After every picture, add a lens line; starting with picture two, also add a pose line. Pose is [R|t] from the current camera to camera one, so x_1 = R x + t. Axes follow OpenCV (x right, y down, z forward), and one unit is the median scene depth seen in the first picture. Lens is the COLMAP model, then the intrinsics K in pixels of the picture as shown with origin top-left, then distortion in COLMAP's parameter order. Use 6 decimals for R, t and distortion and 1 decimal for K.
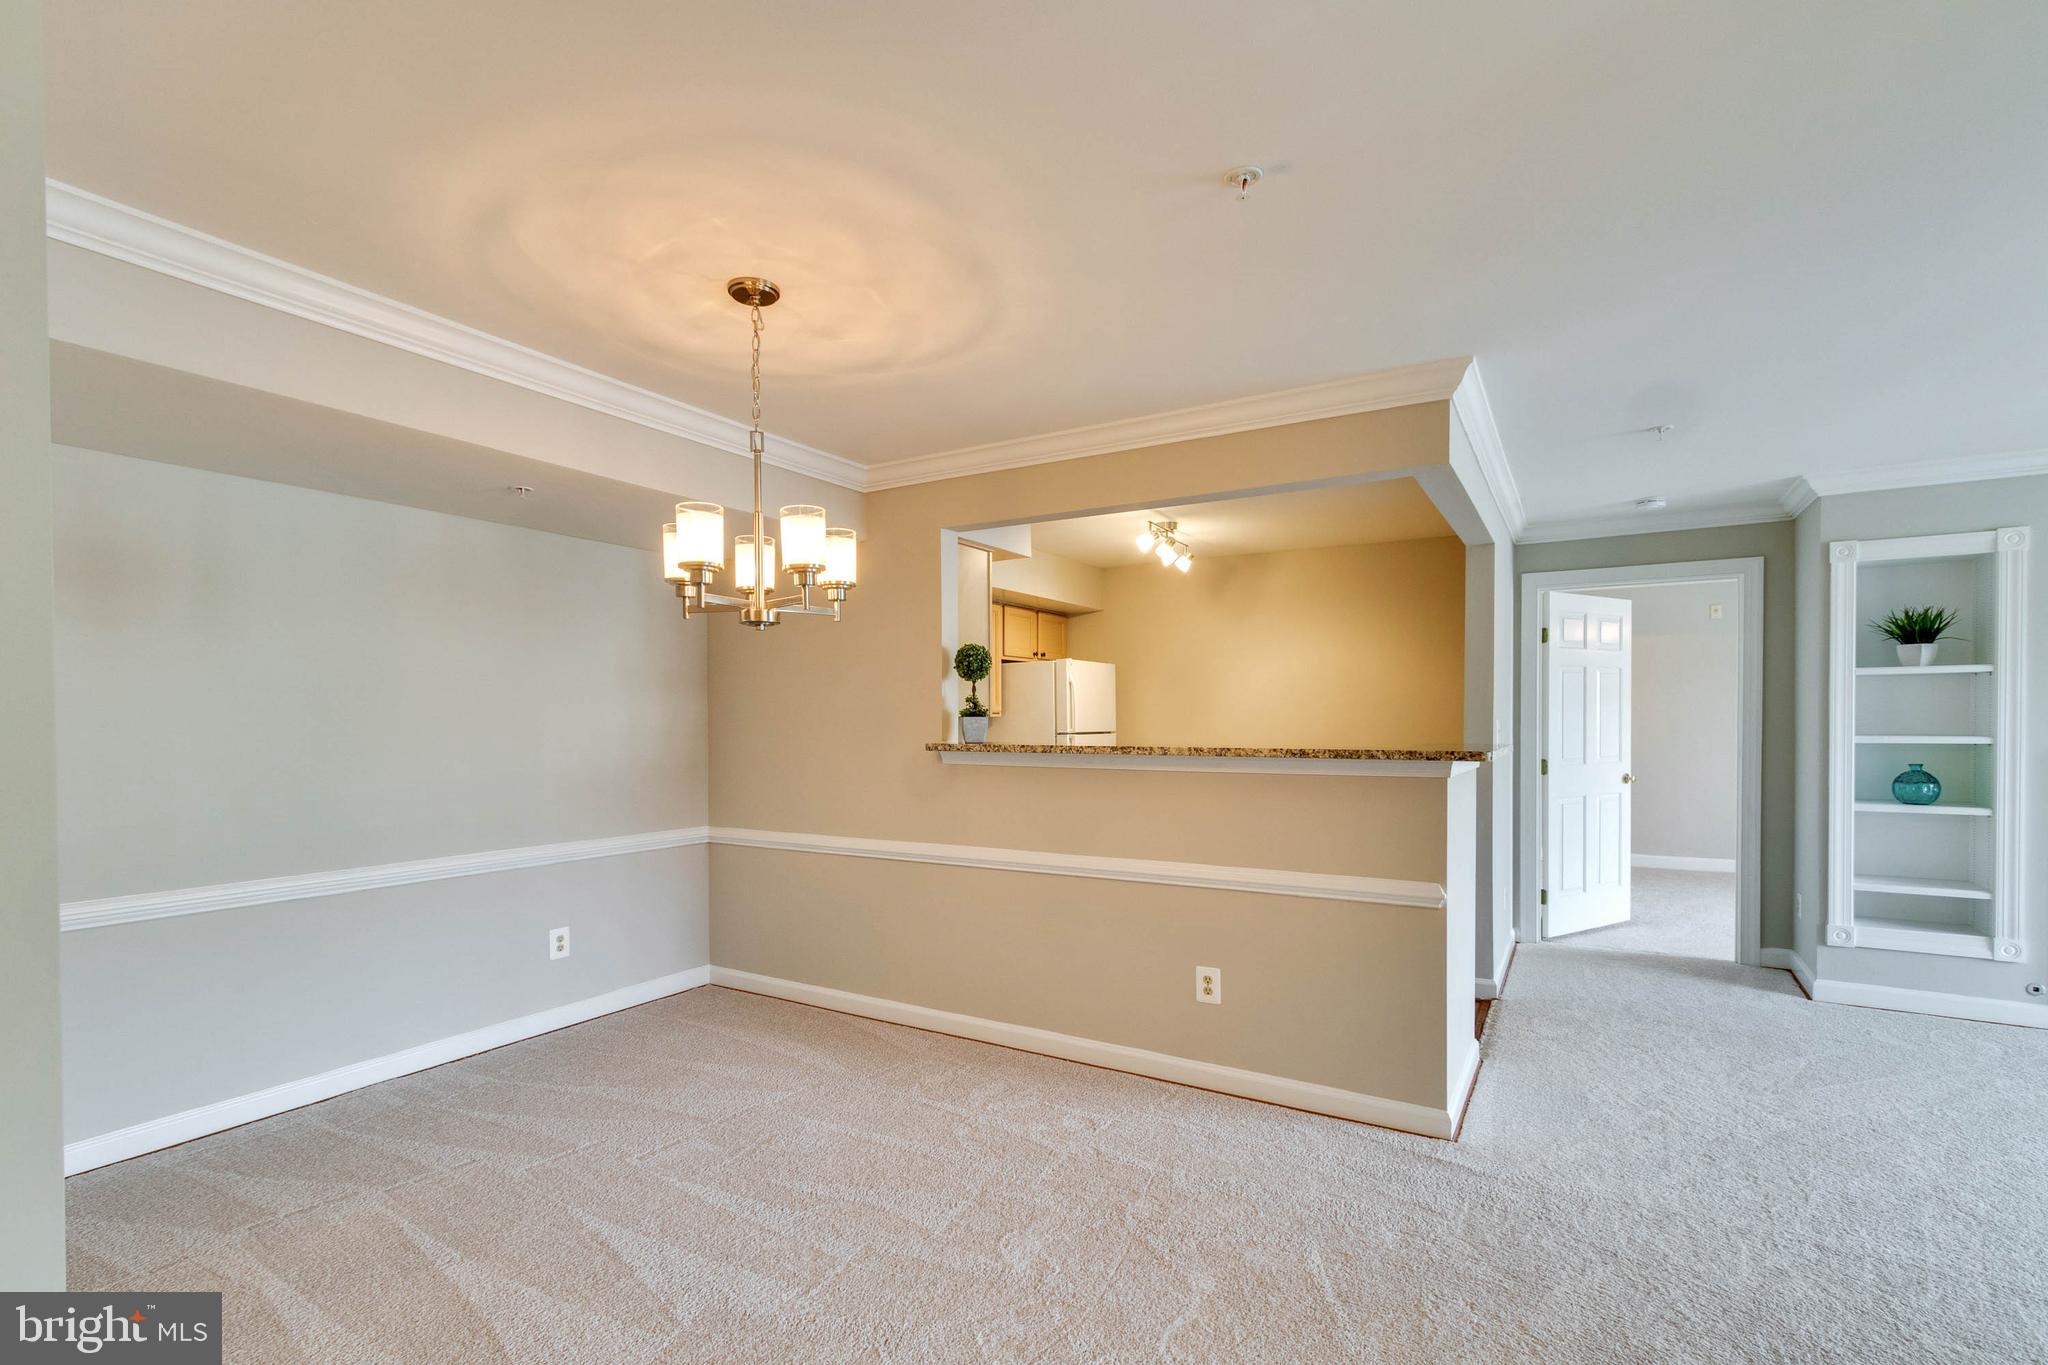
lens RADIAL K [[960.0, 0, 995.7], [0, 960.0, 734.4], [0, 0, 1]] dist [0.002767, -0.001227]
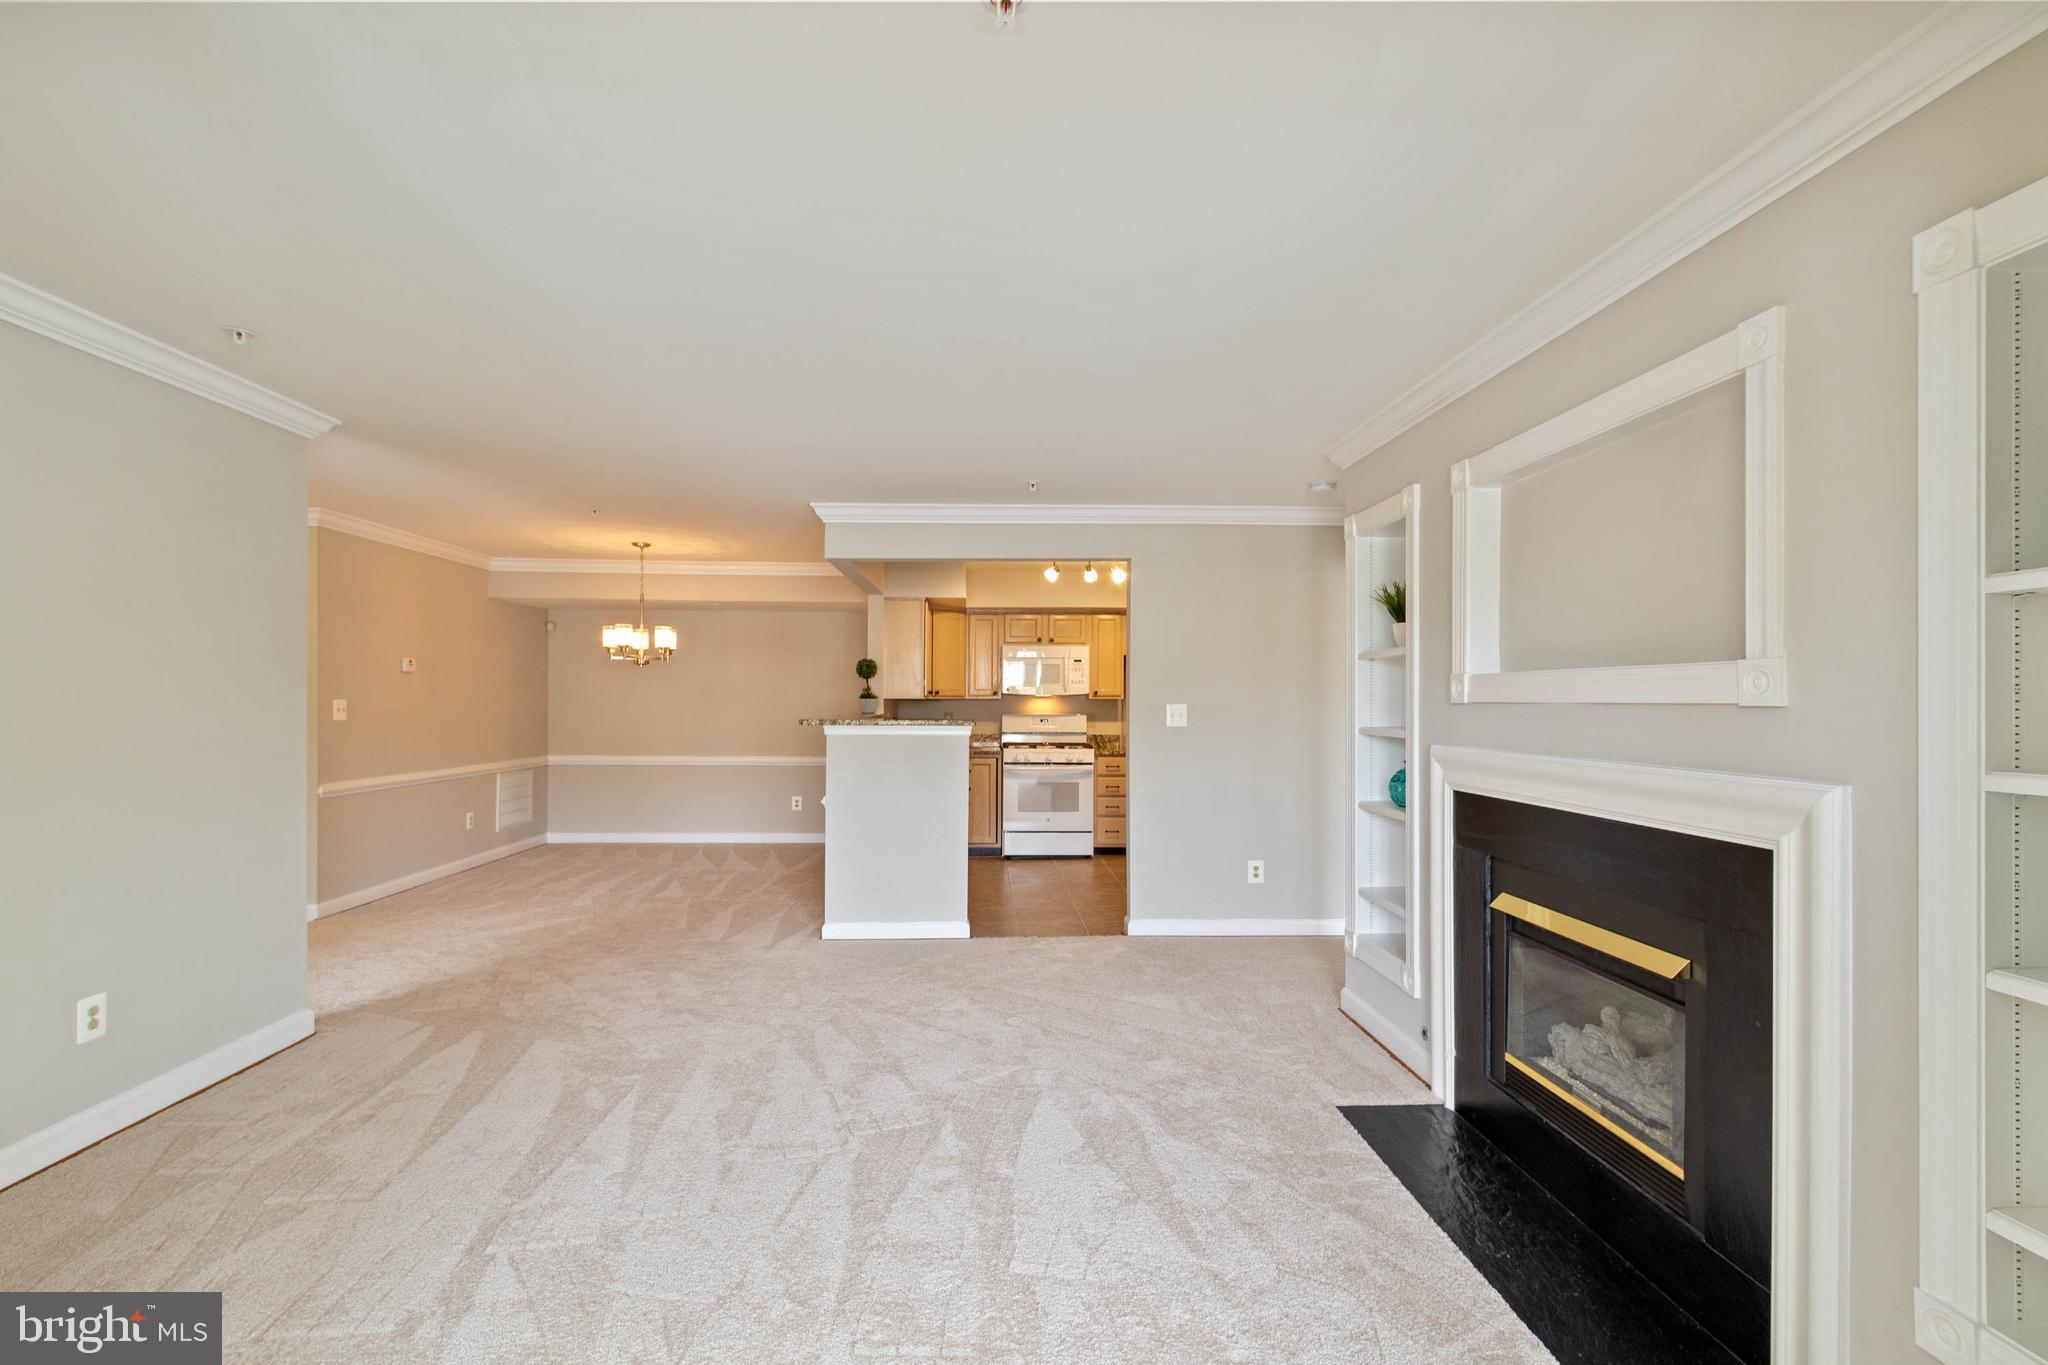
lens RADIAL K [[960.0, 0, 1034.0], [0, 960.0, 699.3], [0, 0, 1]] dist [0.002767, -0.001227]
pose [[0.550566, 0.006737, -0.834765, 1.489528], [-0.018686, 0.999816, -0.004255, -0.014121], [0.834583, 0.017941, 0.550590, 0.234427]]
